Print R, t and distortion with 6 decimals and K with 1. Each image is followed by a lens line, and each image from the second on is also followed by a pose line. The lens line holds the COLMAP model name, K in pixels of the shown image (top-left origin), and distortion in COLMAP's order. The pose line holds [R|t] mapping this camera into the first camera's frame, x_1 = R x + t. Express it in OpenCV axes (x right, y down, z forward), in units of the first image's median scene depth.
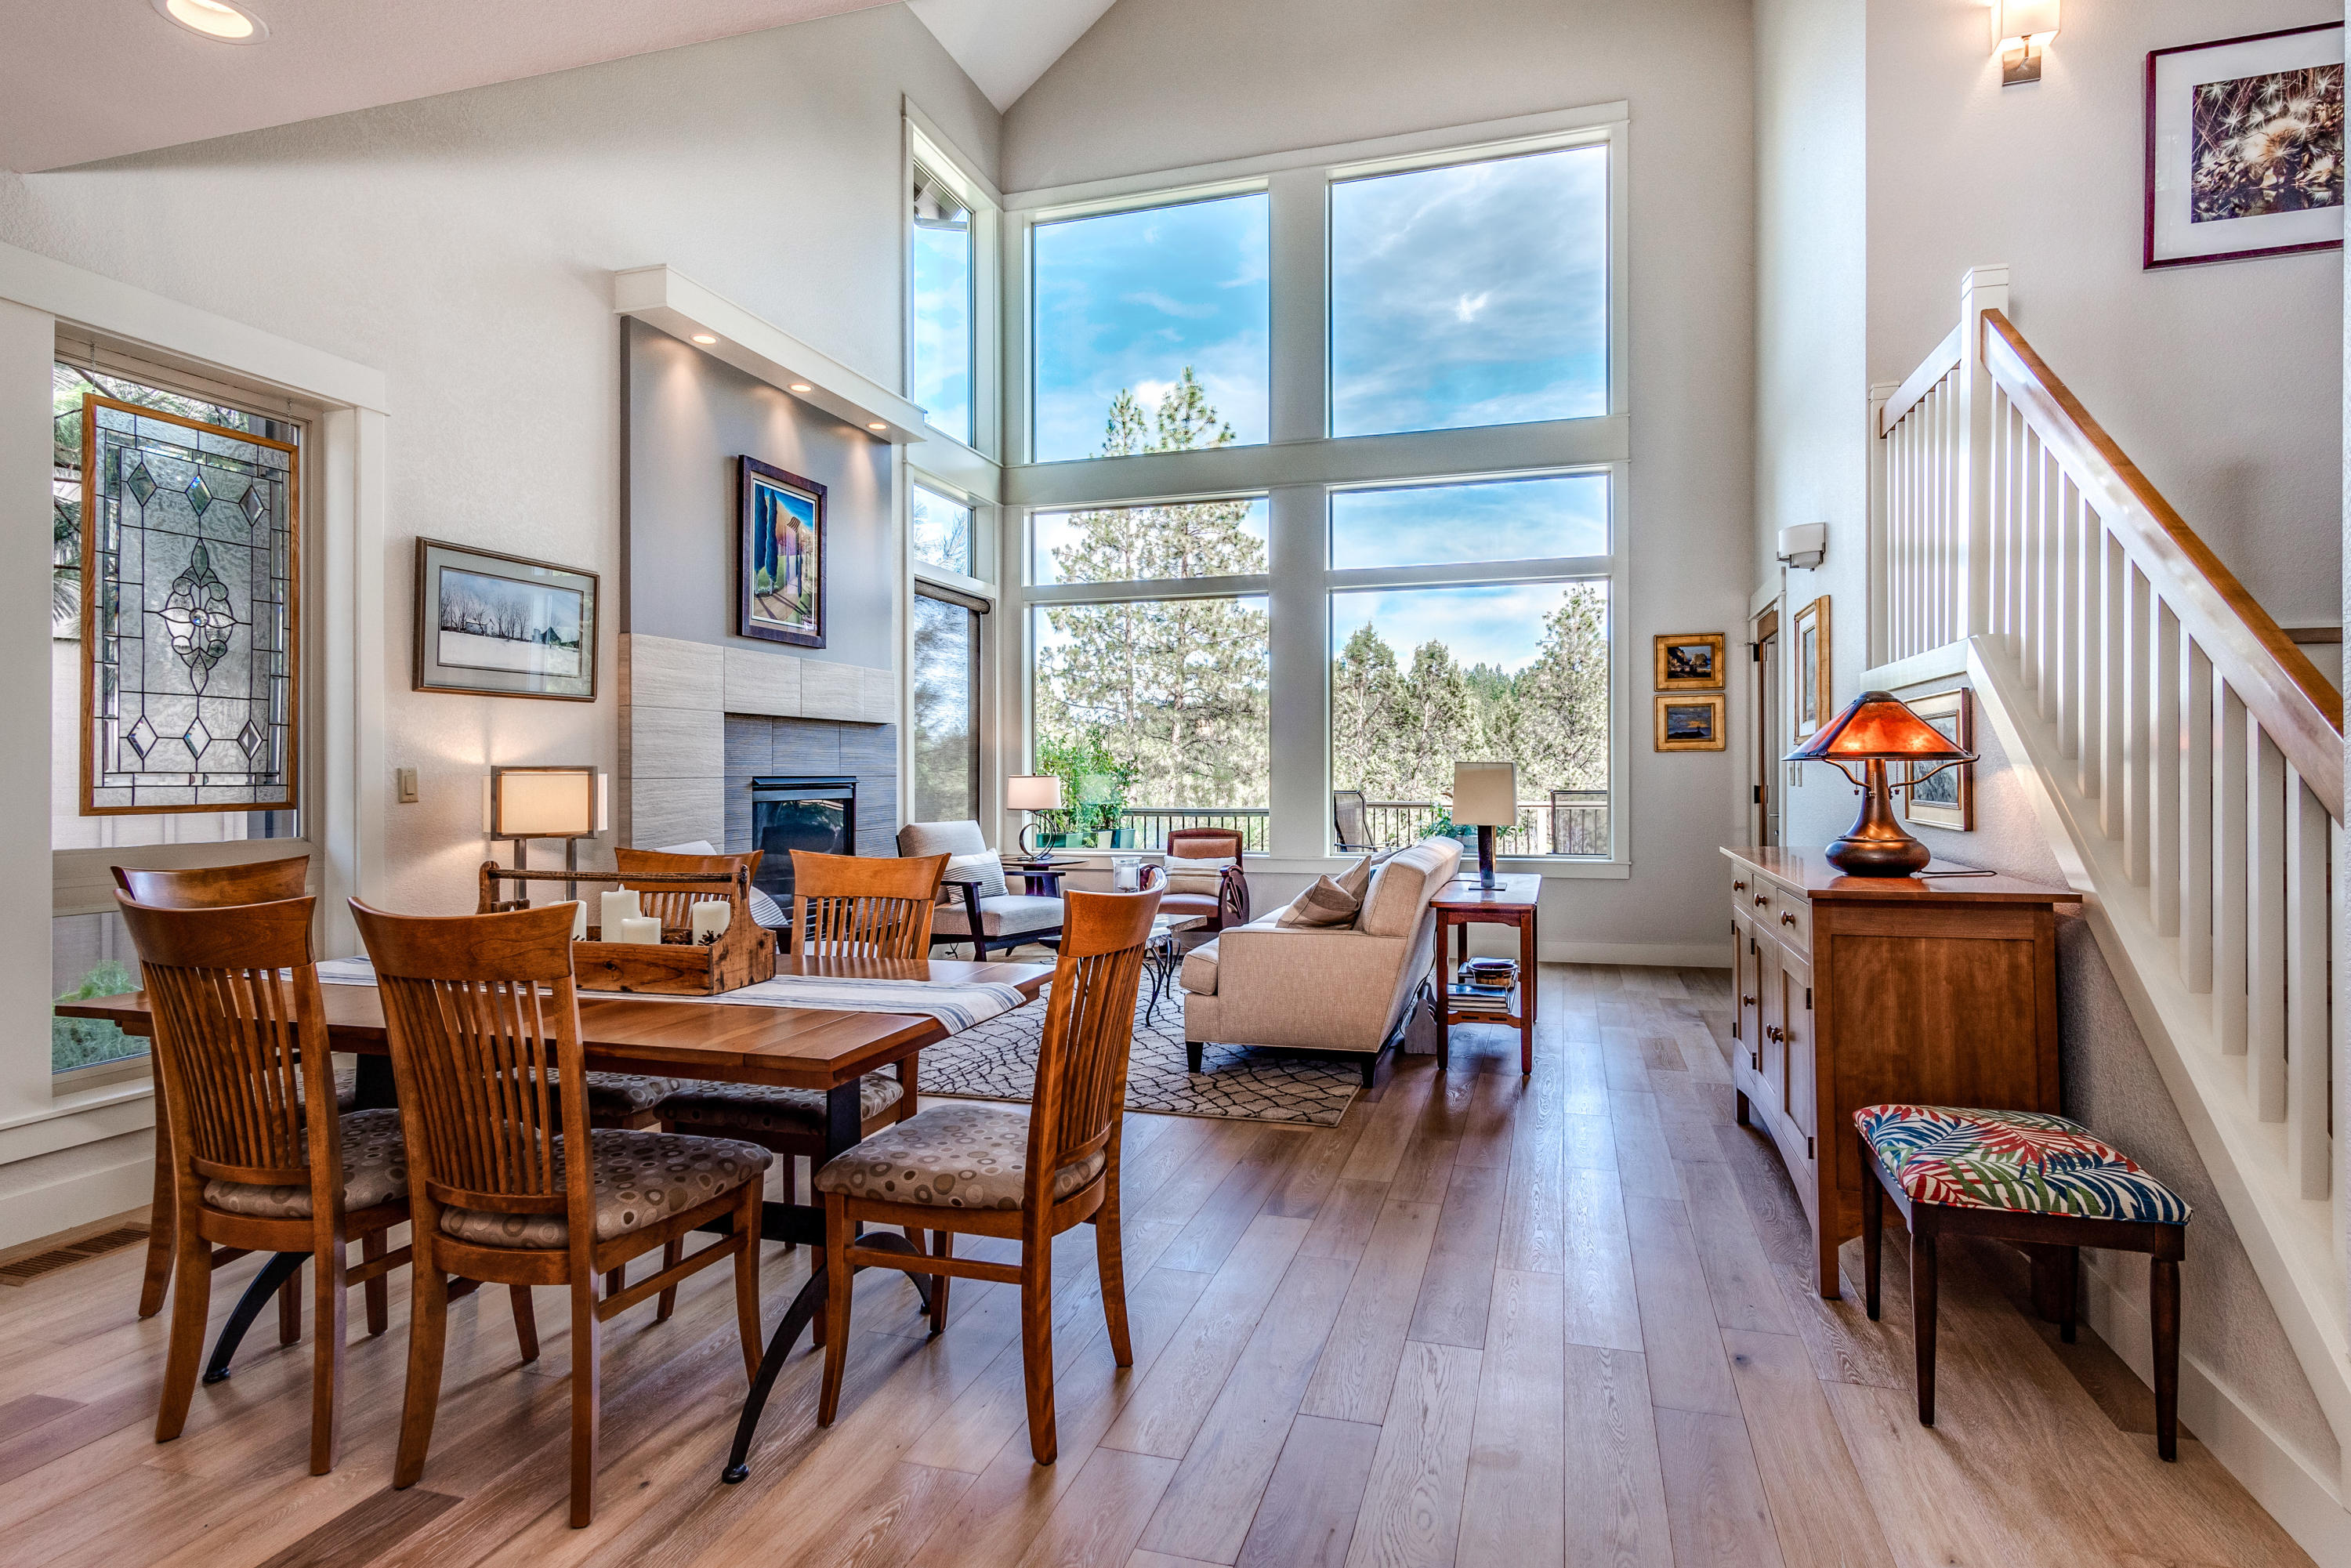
lens RADIAL K [[1270.1, 0, 1185.2], [0, 1270.1, 770.8], [0, 0, 1]] dist [-0.001333, 0.000516]
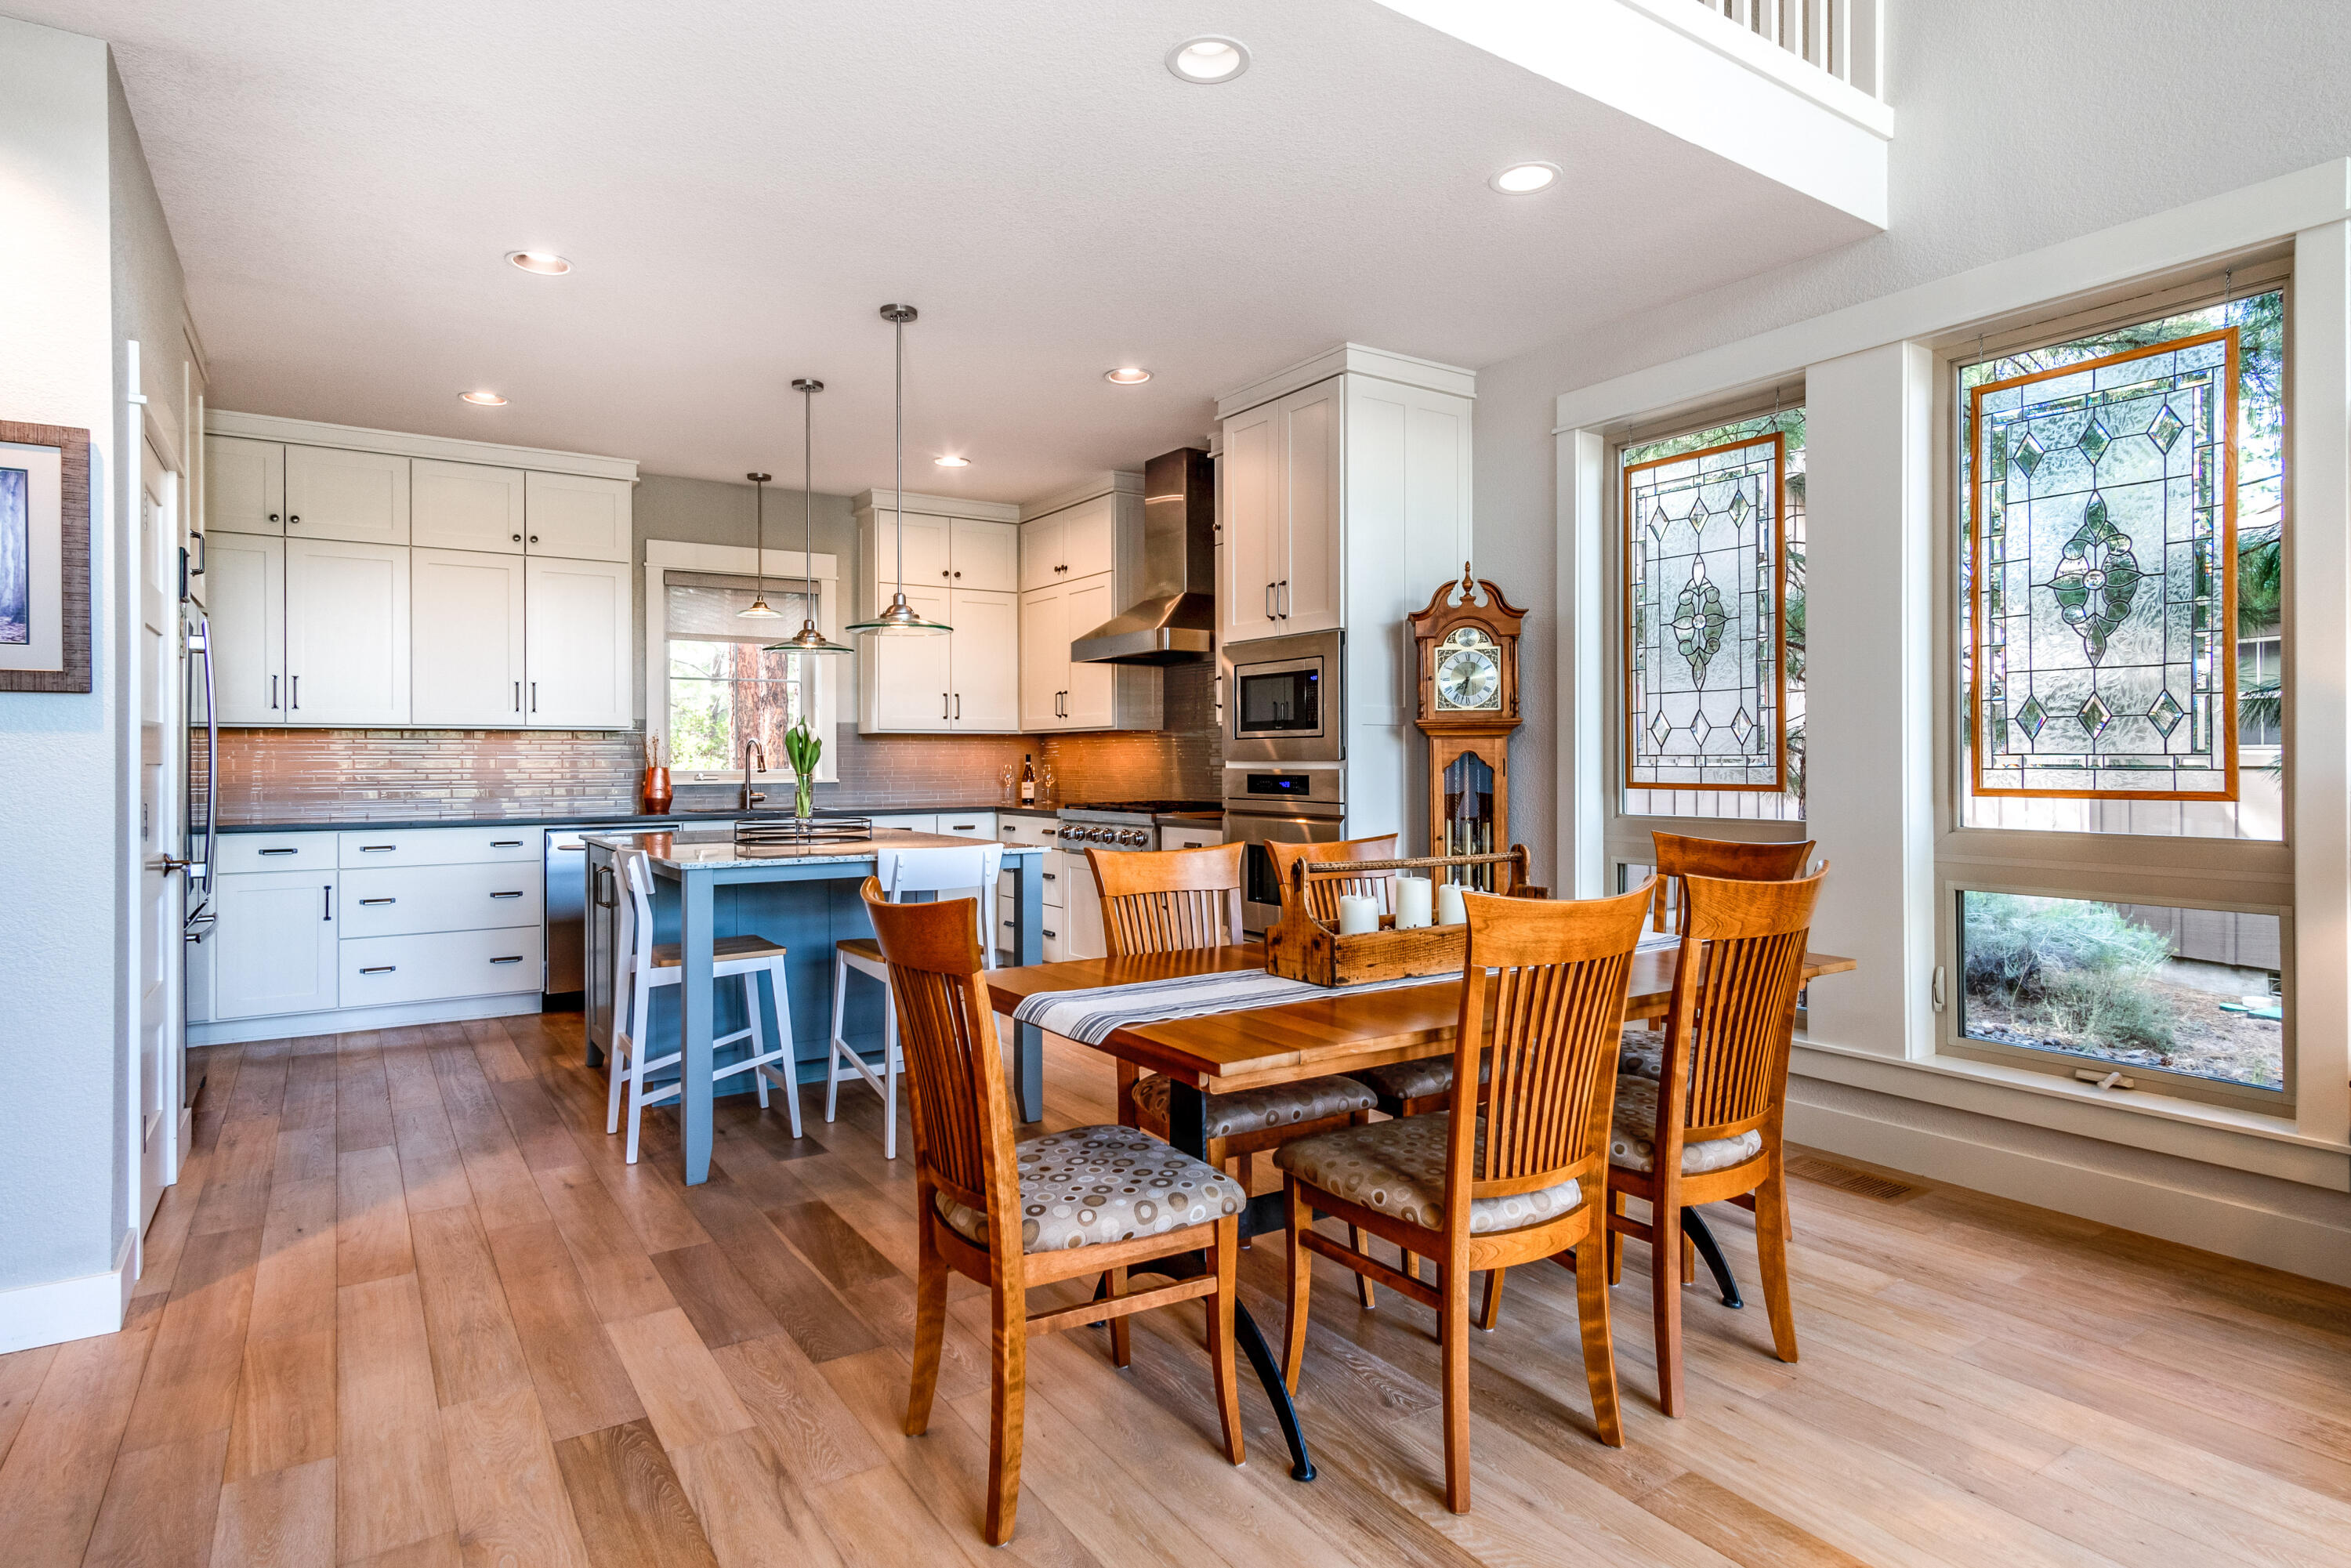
lens RADIAL K [[1260.8, 0, 1171.5], [0, 1260.8, 759.7], [0, 0, 1]] dist [0.001322, 0.000348]
pose [[-0.641801, 0.008788, -0.766821, 0.182156], [0.008185, 0.999956, 0.004610, -0.002066], [0.766828, -0.003317, -0.641845, 0.615448]]
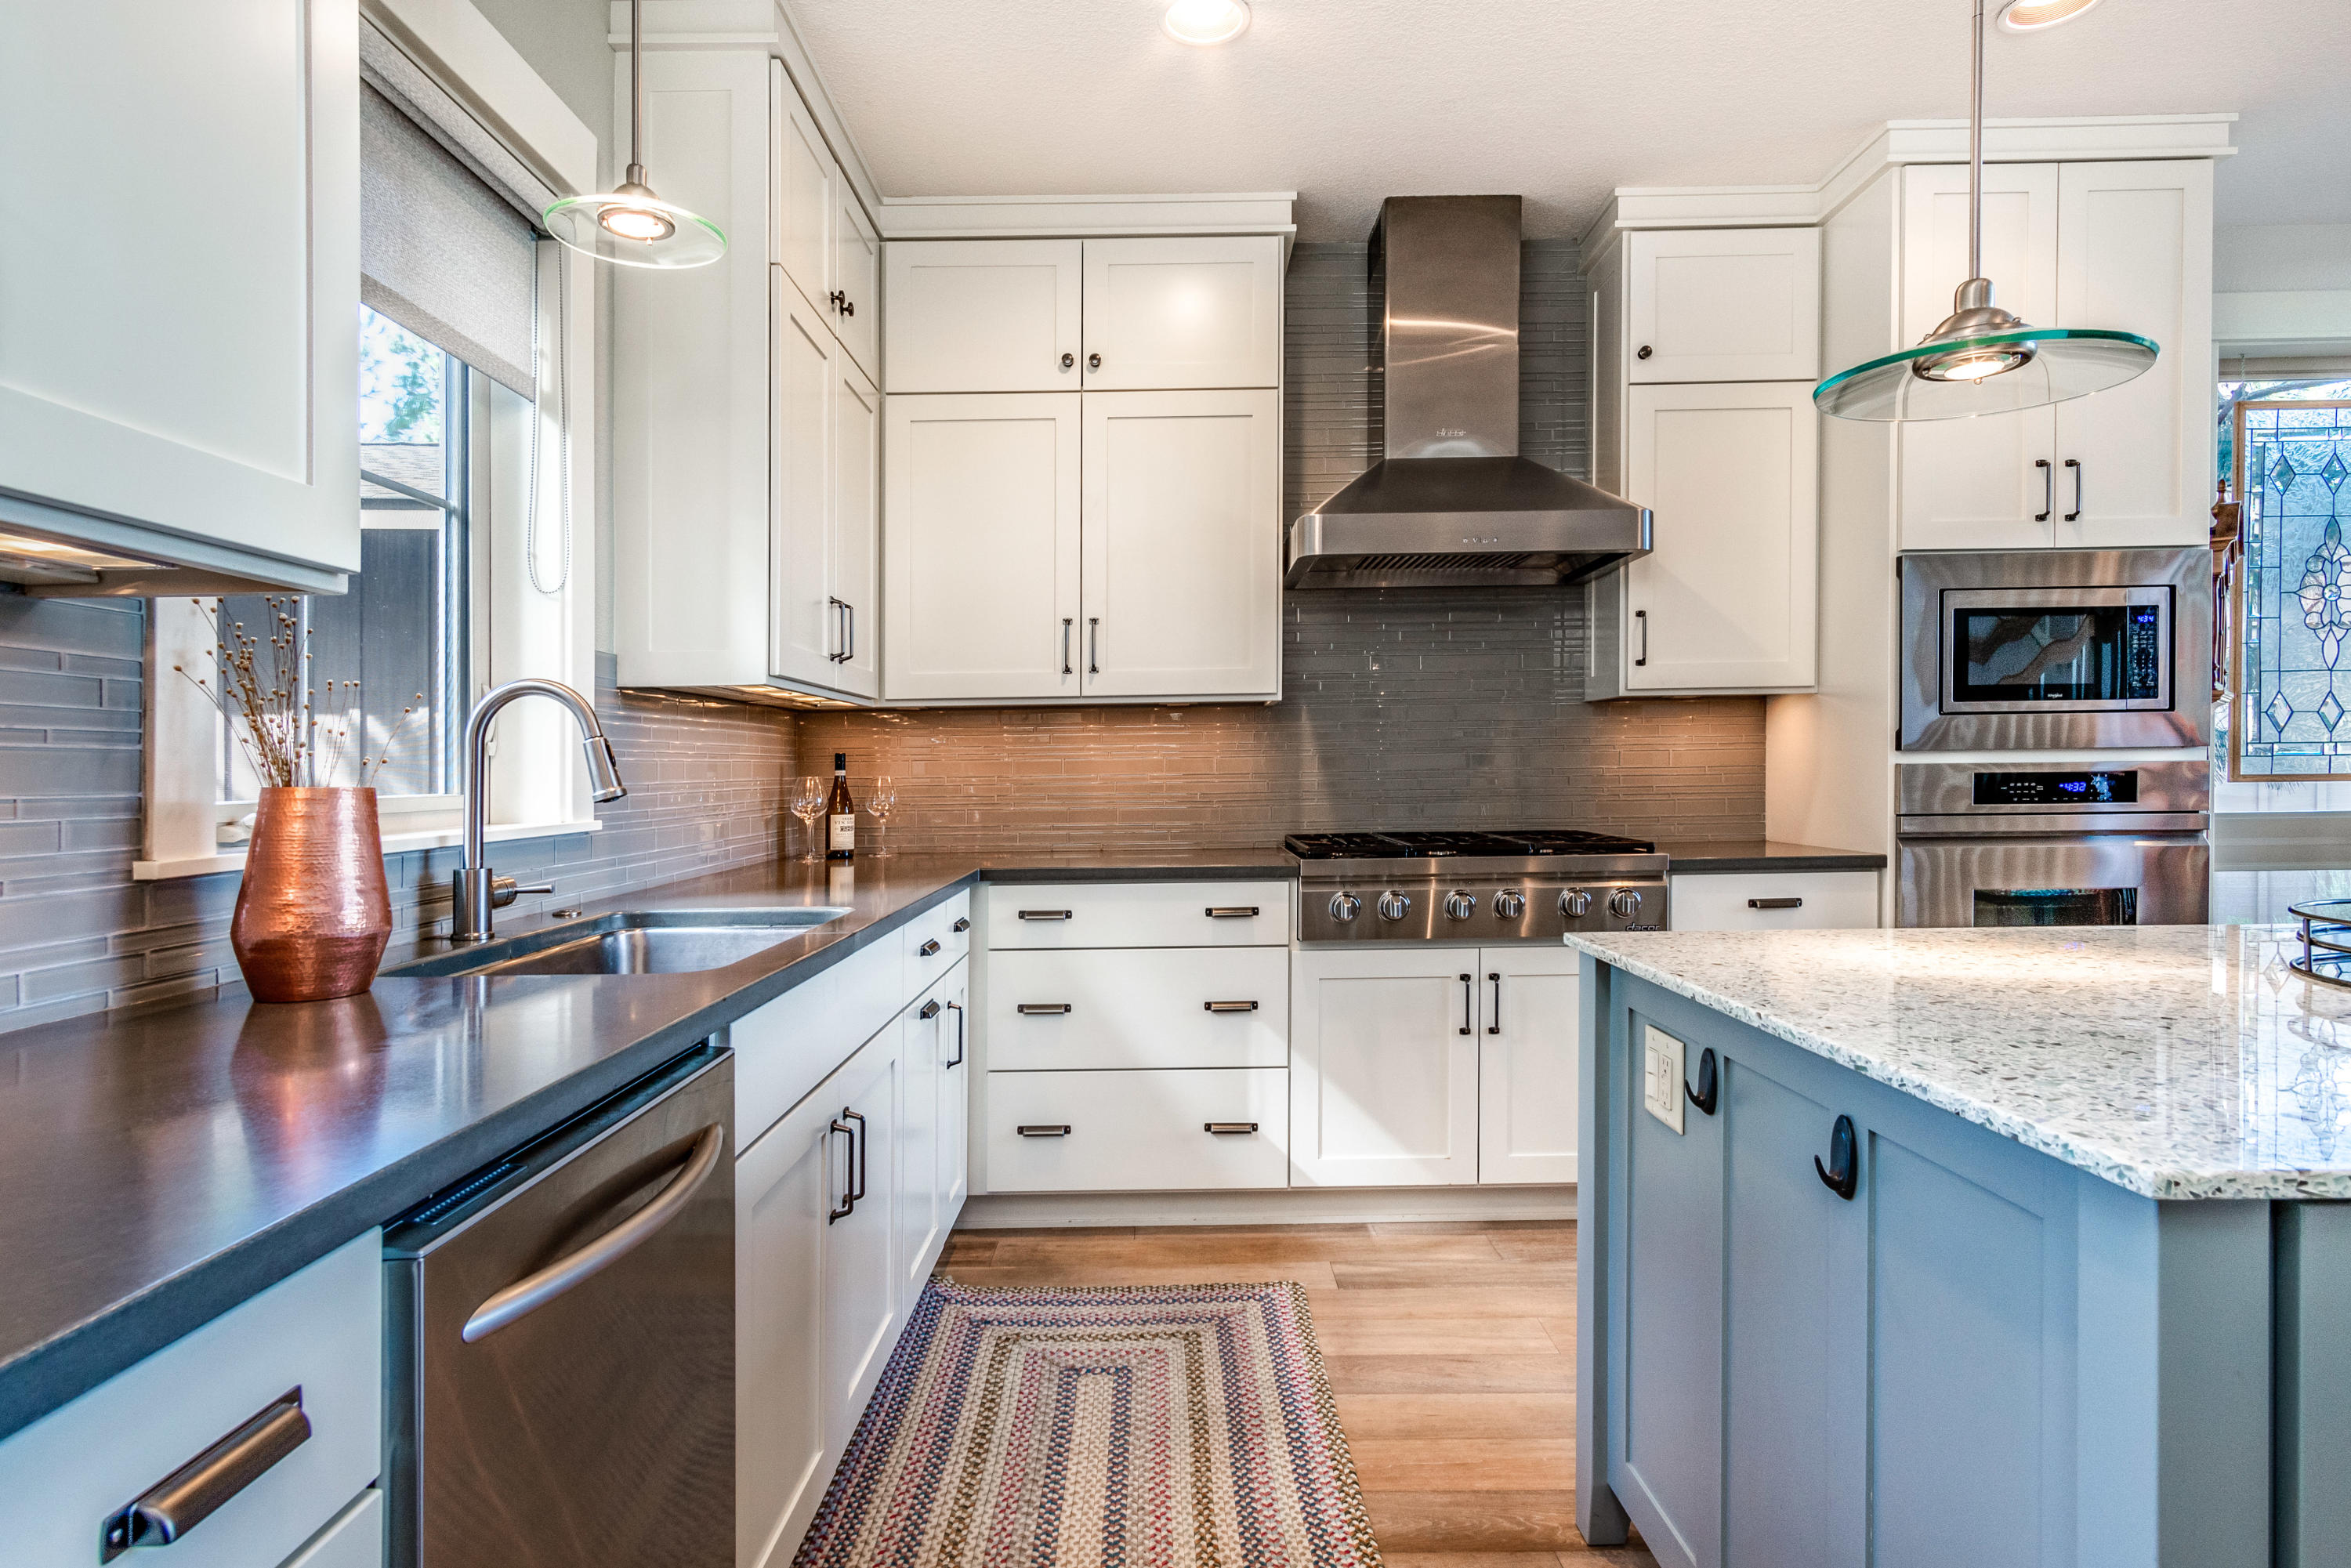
lens RADIAL K [[1267.5, 0, 1175.5], [0, 1267.5, 784.0], [0, 0, 1]] dist [0.013445, -0.000030]
pose [[0.292073, 0.013867, -0.956296, -0.082308], [0.013928, 0.999727, 0.018751, 0.002155], [0.956295, -0.018796, 0.291800, -0.280388]]
